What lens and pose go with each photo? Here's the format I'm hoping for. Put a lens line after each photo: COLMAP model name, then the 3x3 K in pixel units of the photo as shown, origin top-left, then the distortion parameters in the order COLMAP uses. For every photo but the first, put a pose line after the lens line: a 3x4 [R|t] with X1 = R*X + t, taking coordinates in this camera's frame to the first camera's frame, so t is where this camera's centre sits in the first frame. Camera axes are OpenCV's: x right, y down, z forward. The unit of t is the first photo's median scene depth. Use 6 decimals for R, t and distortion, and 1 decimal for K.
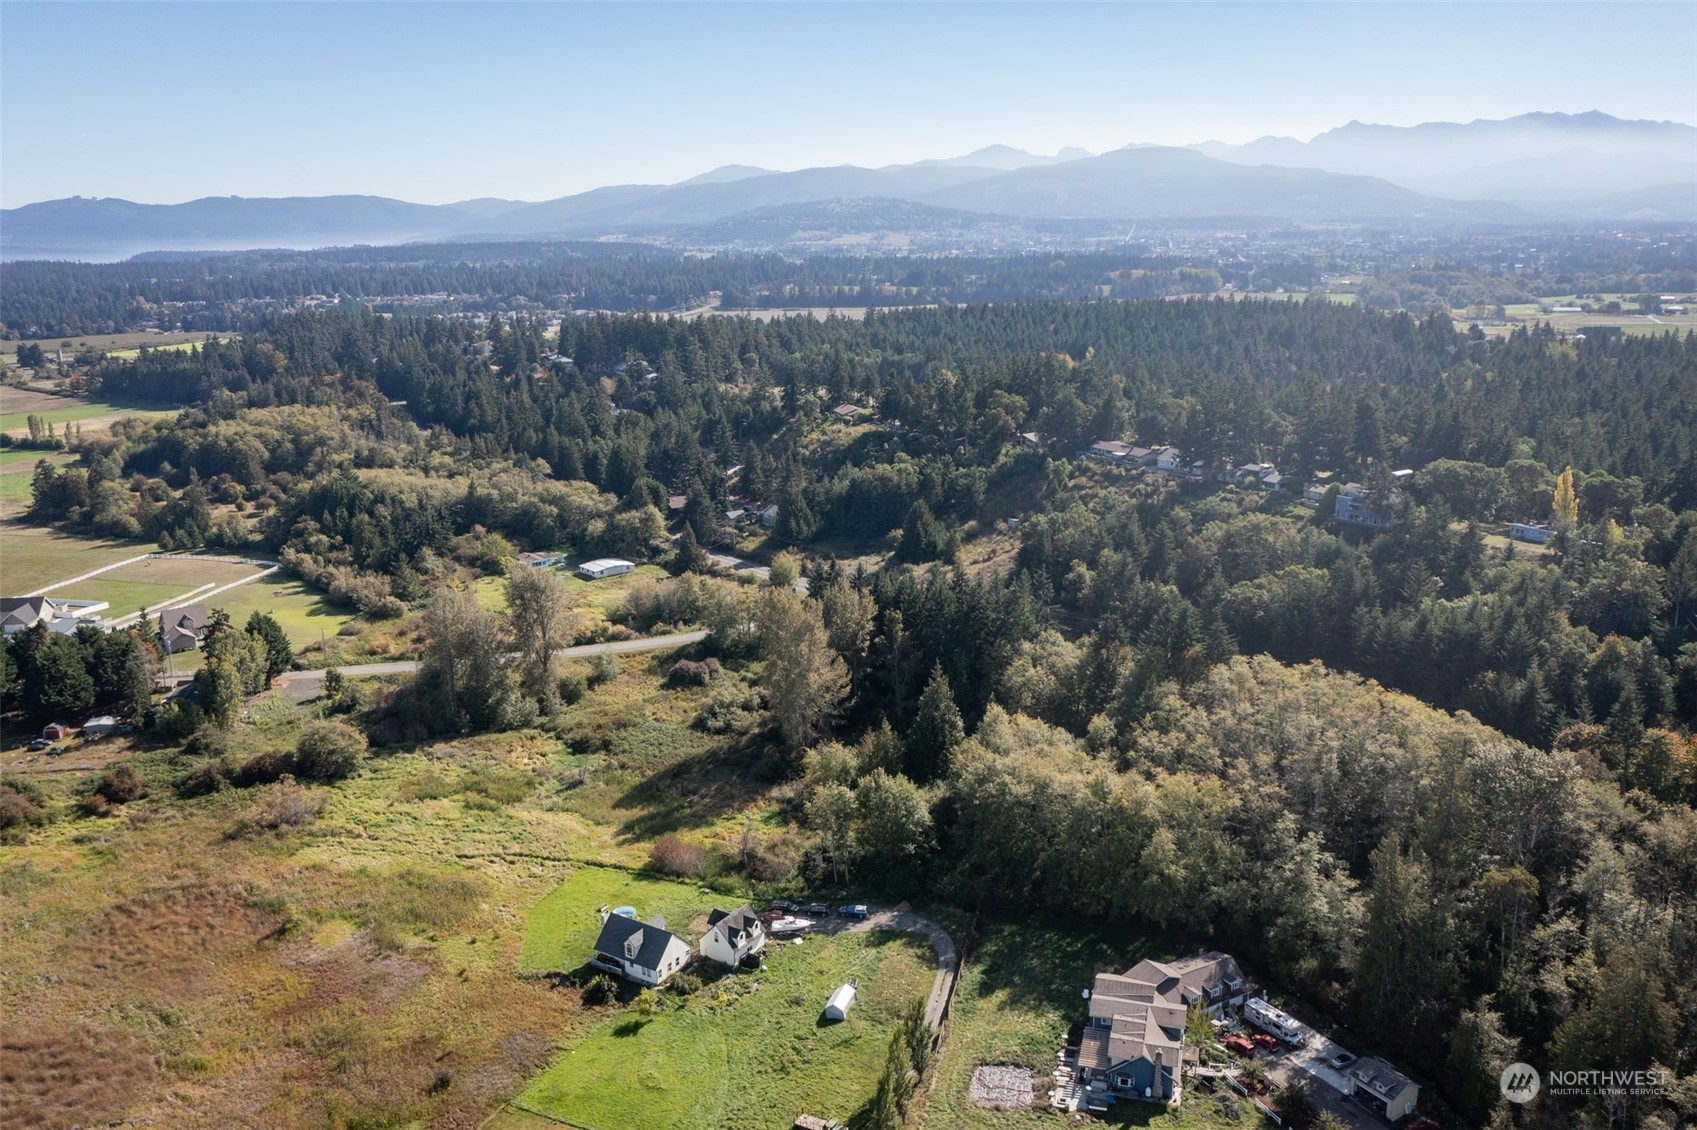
lens RADIAL K [[1343.2, 0, 860.9], [0, 1343.2, 564.8], [0, 0, 1]] dist [-0.011224, 0.002488]
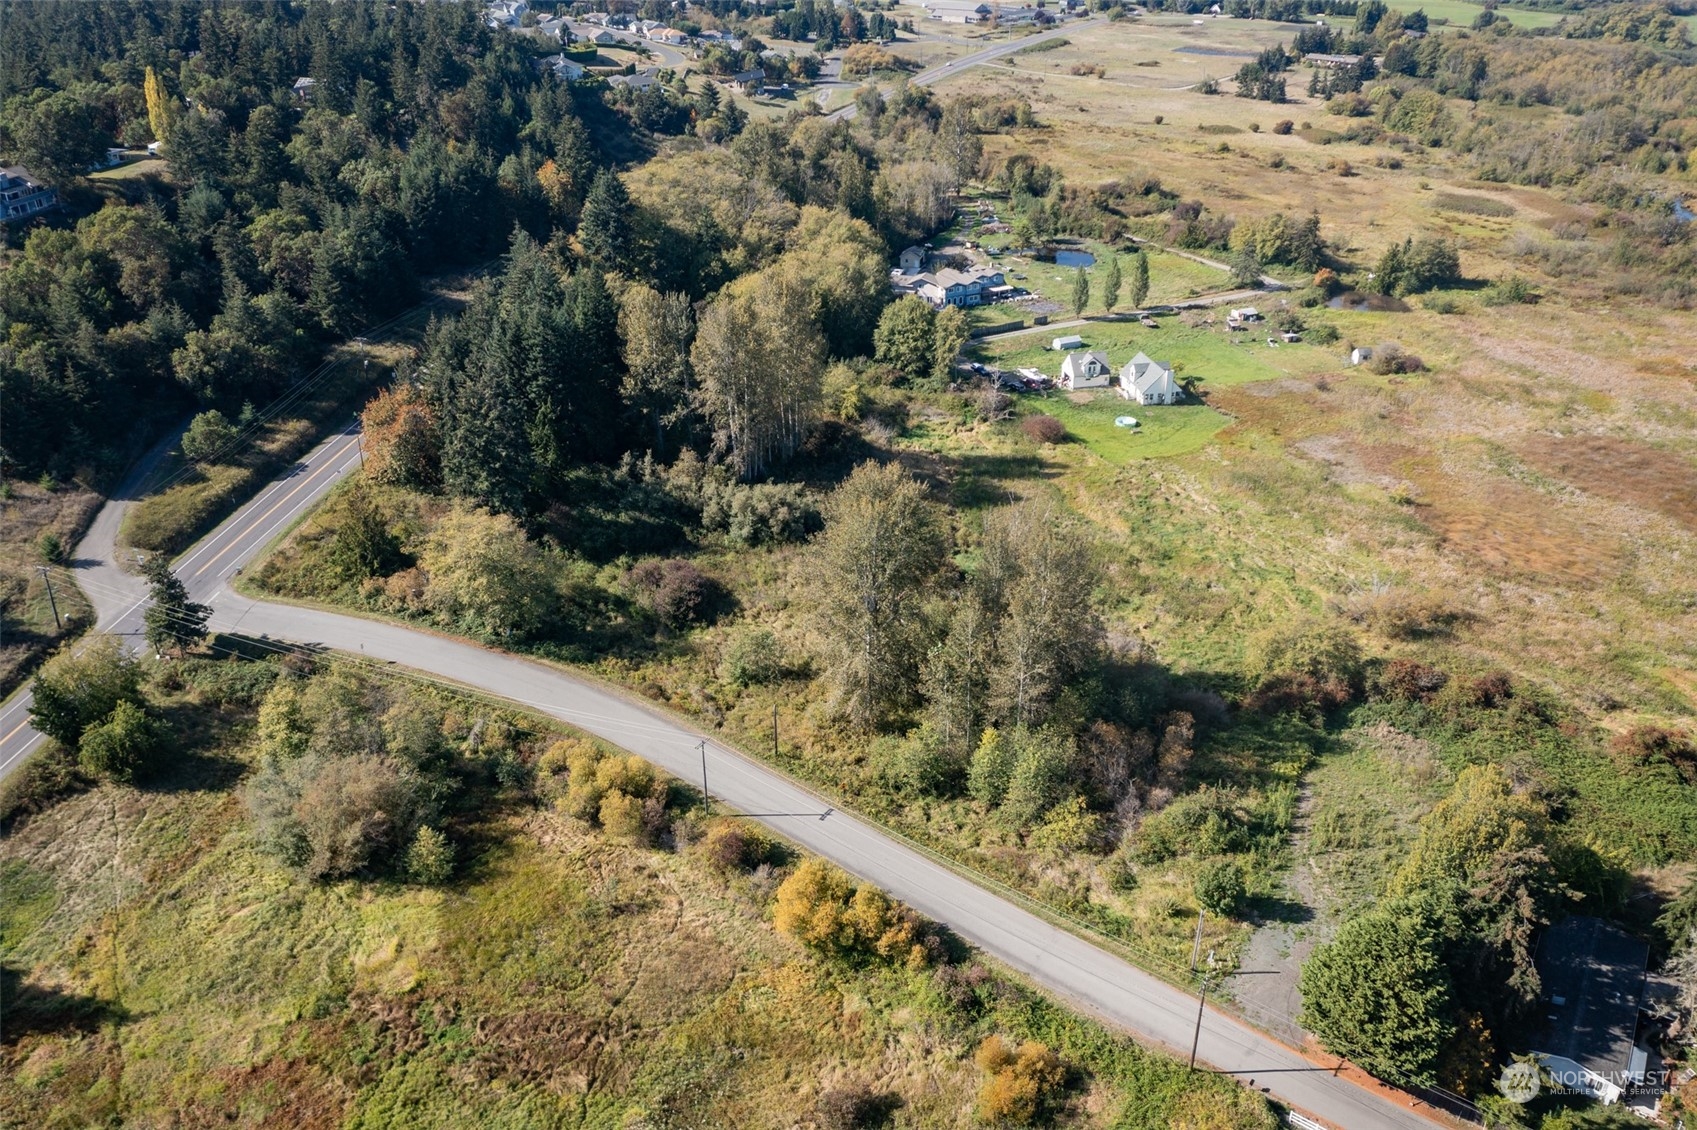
lens RADIAL K [[1343.2, 0, 856.2], [0, 1343.2, 557.9], [0, 0, 1]] dist [-0.011224, 0.002488]
pose [[-0.710716, -0.309587, 0.631695, -0.652045], [0.182586, 0.786006, 0.590640, -0.313961], [-0.679371, 0.535117, -0.502101, 1.489202]]
